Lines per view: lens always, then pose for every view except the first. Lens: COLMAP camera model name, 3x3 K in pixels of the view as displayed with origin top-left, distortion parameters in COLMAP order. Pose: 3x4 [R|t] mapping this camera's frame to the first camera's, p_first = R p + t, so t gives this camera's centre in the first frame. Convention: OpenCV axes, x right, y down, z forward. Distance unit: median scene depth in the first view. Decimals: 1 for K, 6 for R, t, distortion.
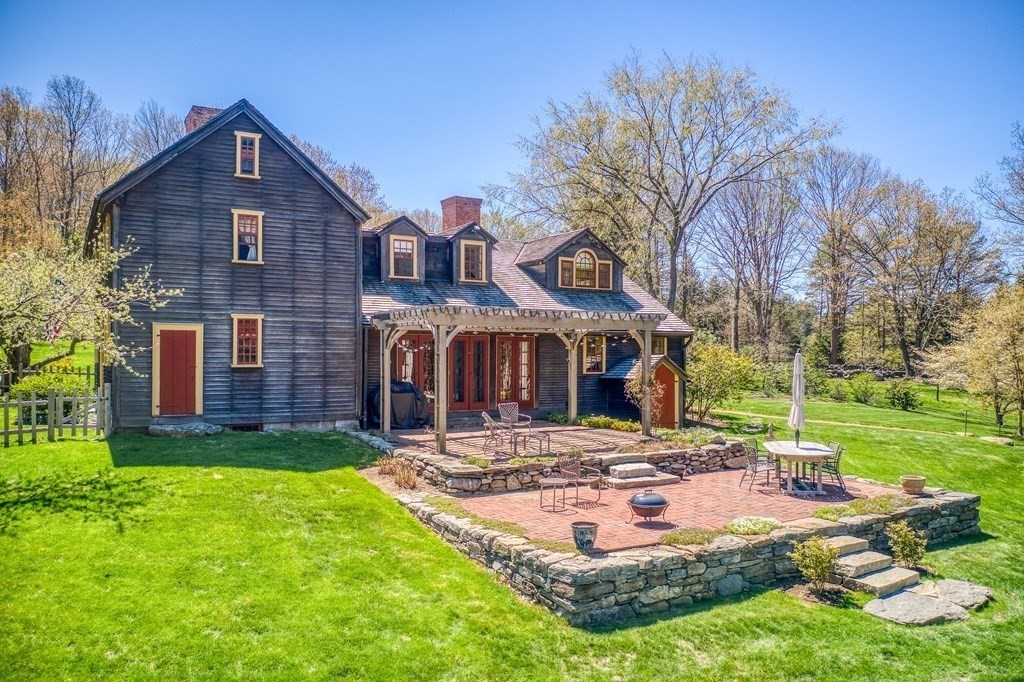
lens RADIAL K [[799.8, 0, 512.0], [0, 799.8, 341.0], [0, 0, 1]] dist [-0.015761, -0.007404]
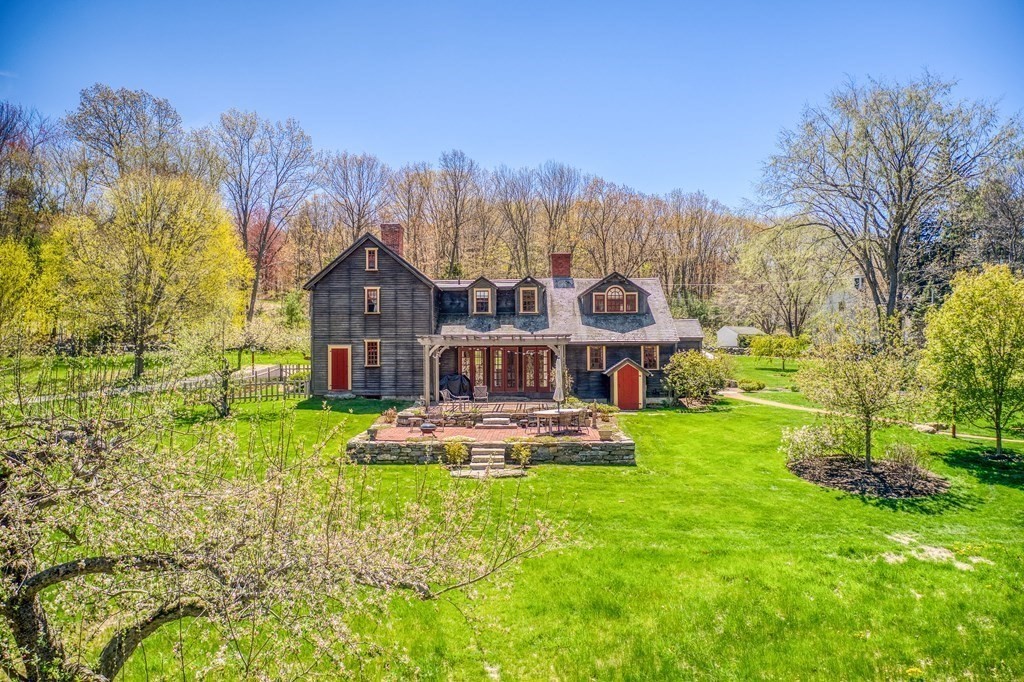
lens RADIAL K [[799.8, 0, 512.0], [0, 799.8, 341.0], [0, 0, 1]] dist [-0.015761, -0.007404]
pose [[0.854890, -0.015149, -0.518589, 0.958461], [0.017702, 0.999843, -0.000025, -0.023186], [0.518508, -0.009159, 0.855024, -0.496380]]
